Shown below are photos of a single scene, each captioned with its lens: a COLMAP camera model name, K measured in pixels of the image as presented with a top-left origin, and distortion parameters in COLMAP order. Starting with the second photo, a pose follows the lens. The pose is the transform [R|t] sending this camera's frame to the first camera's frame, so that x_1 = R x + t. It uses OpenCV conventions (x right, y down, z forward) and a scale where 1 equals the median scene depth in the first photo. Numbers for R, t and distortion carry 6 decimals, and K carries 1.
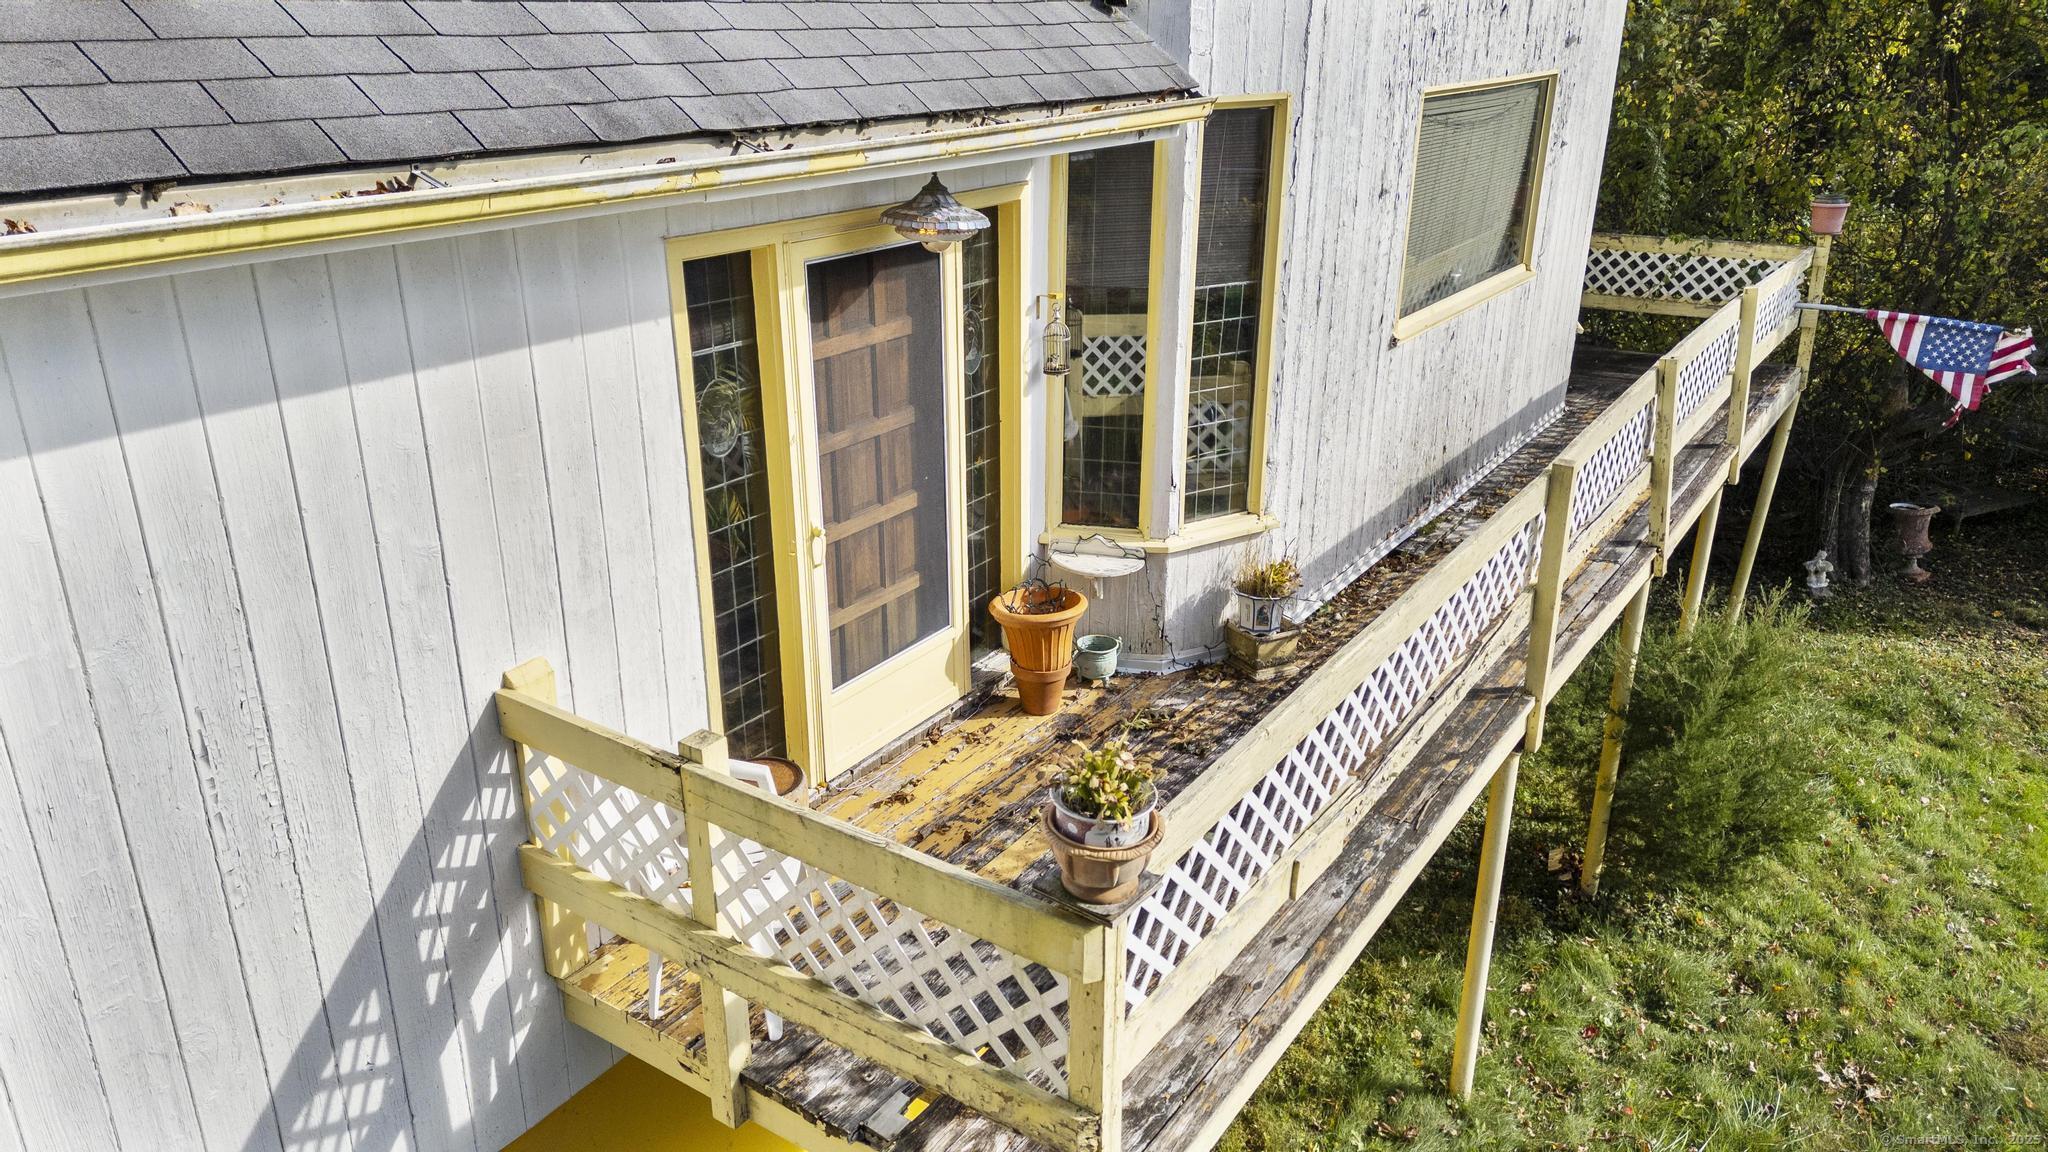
lens RADIAL K [[1444.8, 0, 1020.7], [0, 1444.8, 578.7], [0, 0, 1]] dist [0.034959, -0.018249]
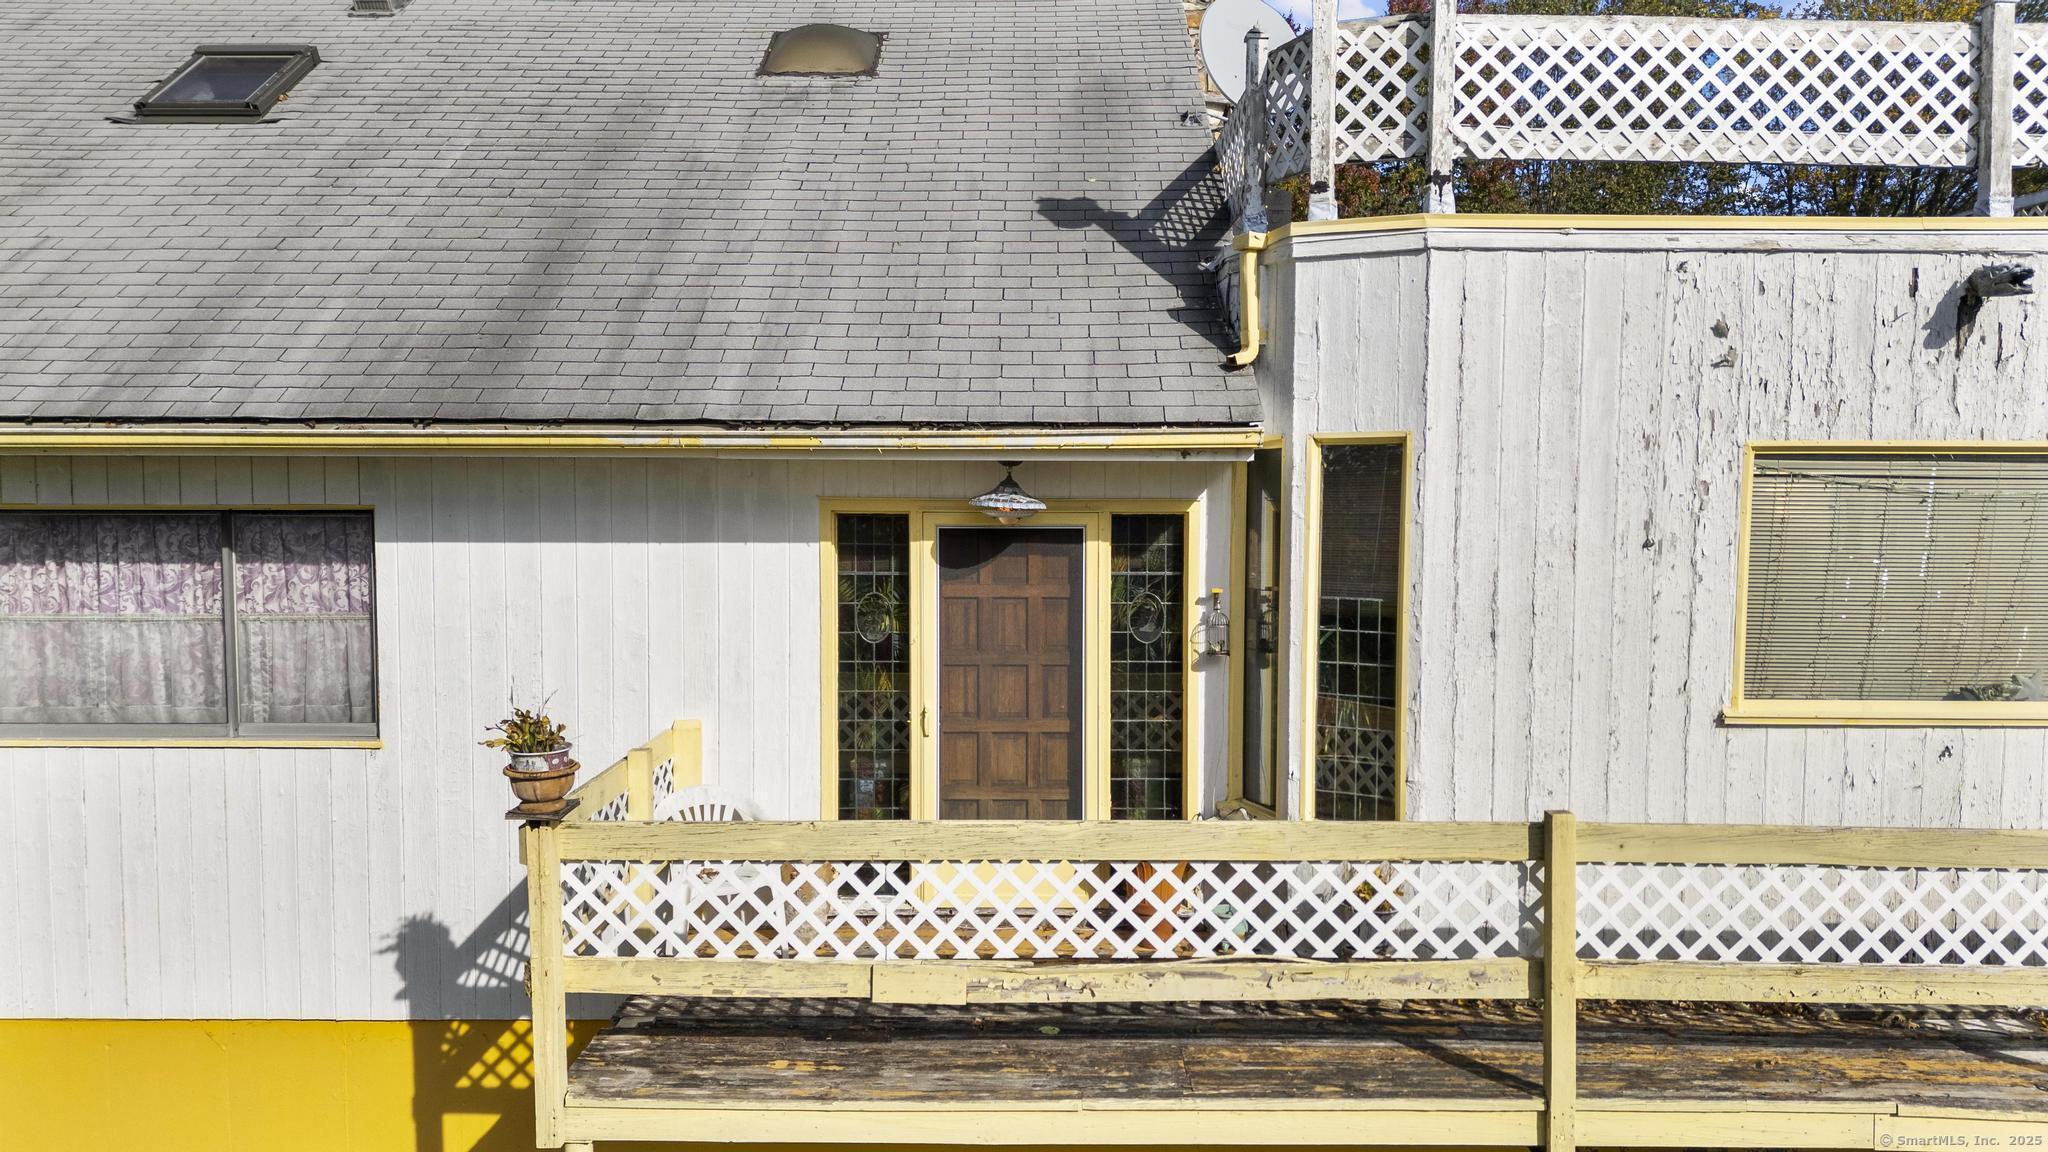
lens RADIAL K [[1444.8, 0, 1025.9], [0, 1444.8, 576.1], [0, 0, 1]] dist [0.034959, -0.018249]
pose [[0.554600, 0.057986, -0.830094, 1.150978], [-0.304149, 0.942670, -0.137357, 0.009707], [0.774540, 0.328651, 0.540441, 0.266643]]
